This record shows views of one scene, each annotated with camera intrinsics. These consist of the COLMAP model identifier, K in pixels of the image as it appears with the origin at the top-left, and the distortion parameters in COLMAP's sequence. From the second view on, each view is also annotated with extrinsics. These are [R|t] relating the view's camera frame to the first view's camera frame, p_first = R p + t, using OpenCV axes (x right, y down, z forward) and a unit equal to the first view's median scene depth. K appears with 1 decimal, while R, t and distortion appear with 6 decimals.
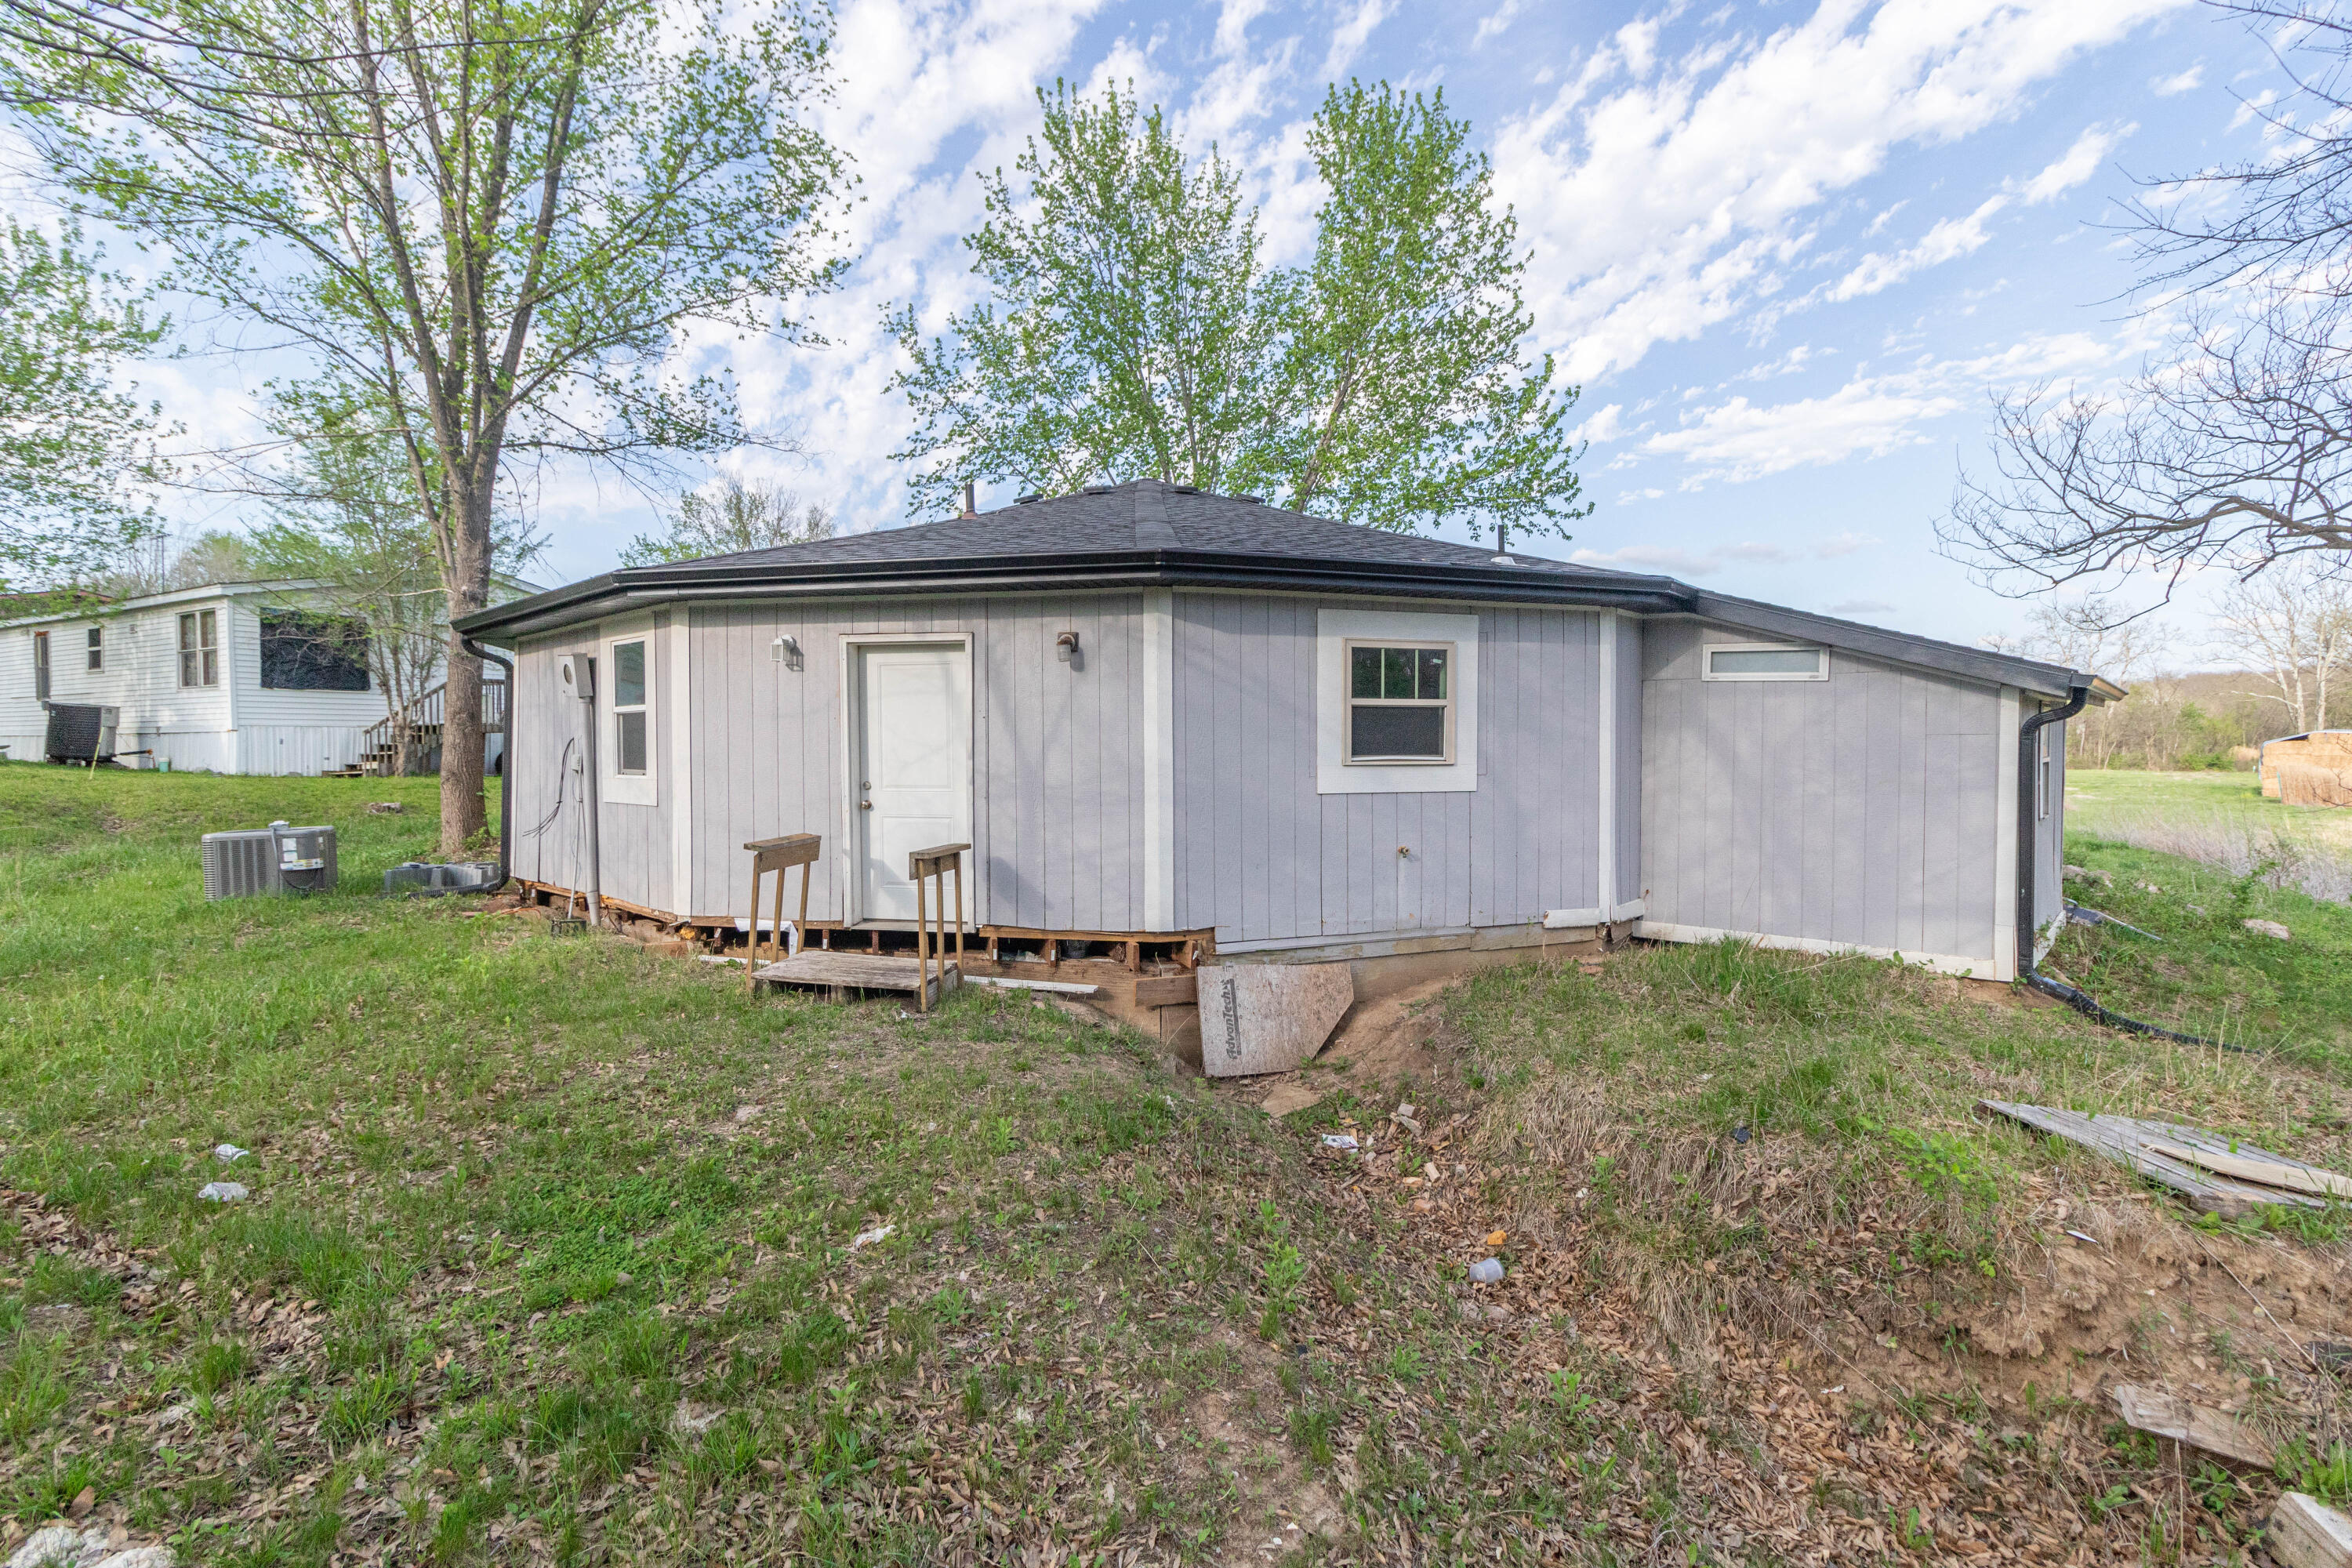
lens RADIAL K [[1097.9, 0, 1194.2], [0, 1097.9, 777.6], [0, 0, 1]] dist [0.004792, 0.002156]
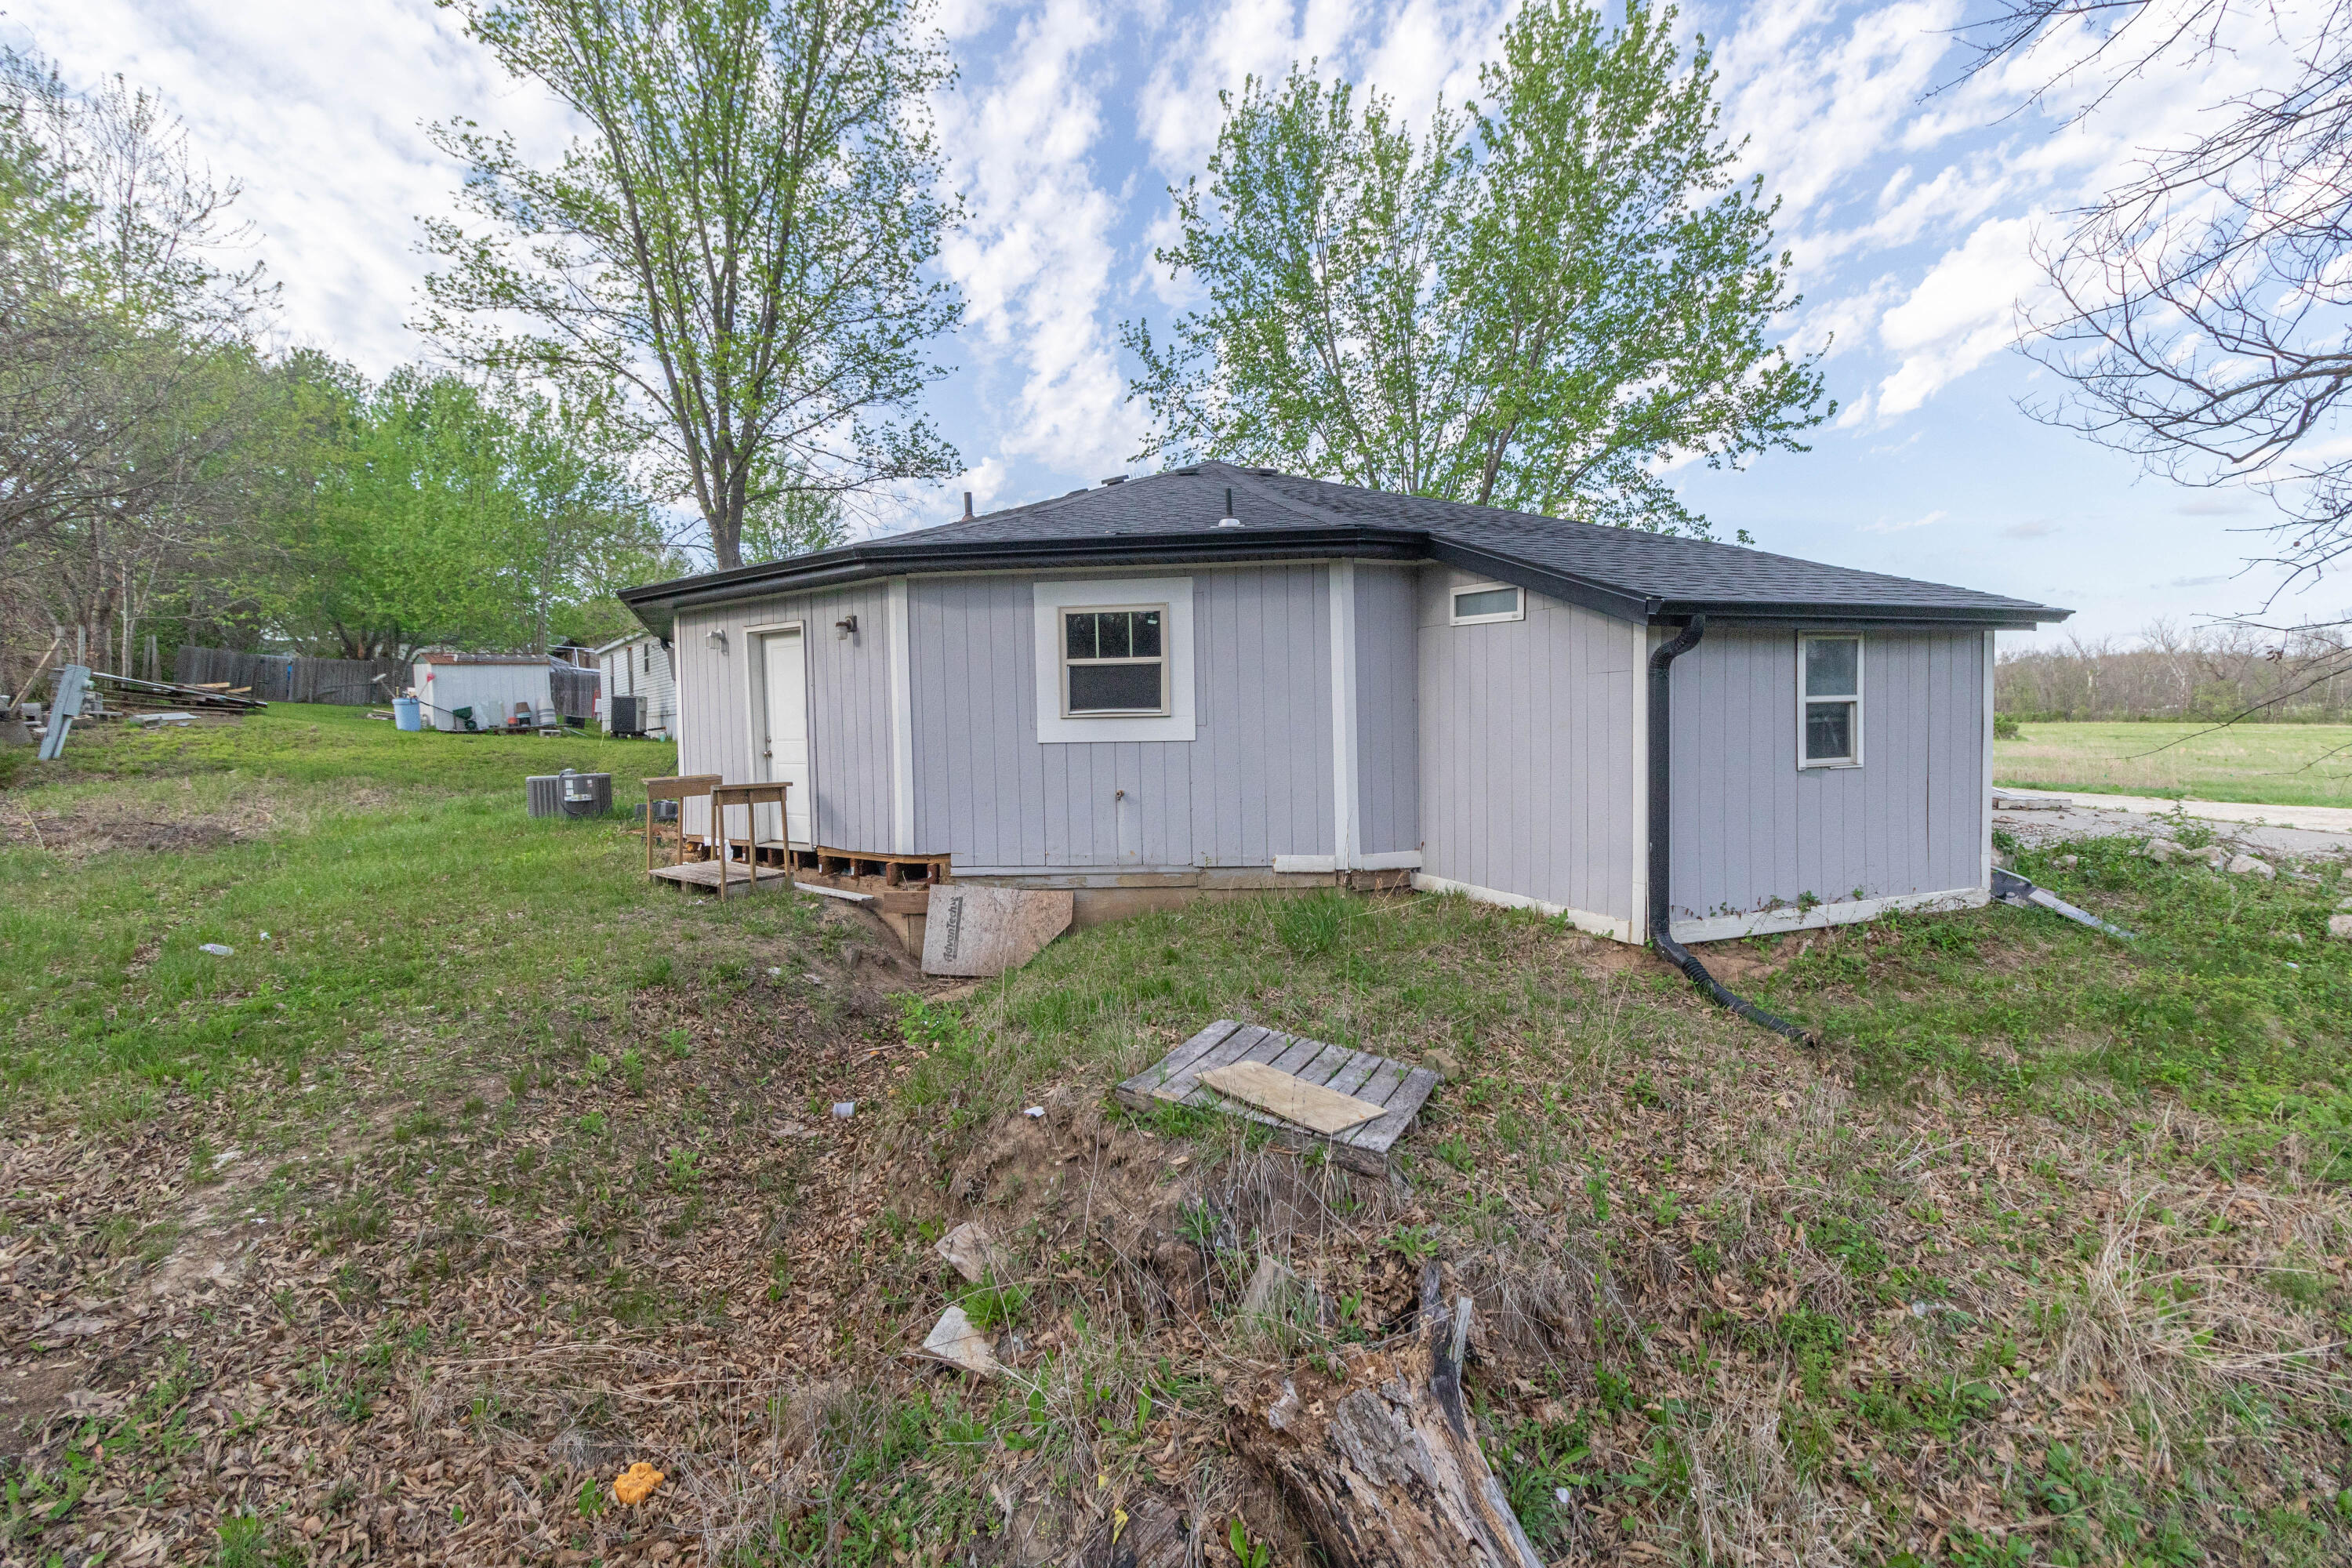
lens RADIAL K [[1097.9, 0, 1190.3], [0, 1097.9, 768.0], [0, 0, 1]] dist [0.004792, 0.002156]
pose [[0.898708, 0.003485, -0.438534, 0.747307], [0.003537, 0.999878, 0.015195, 0.023712], [0.438533, -0.015207, 0.898586, 0.030230]]
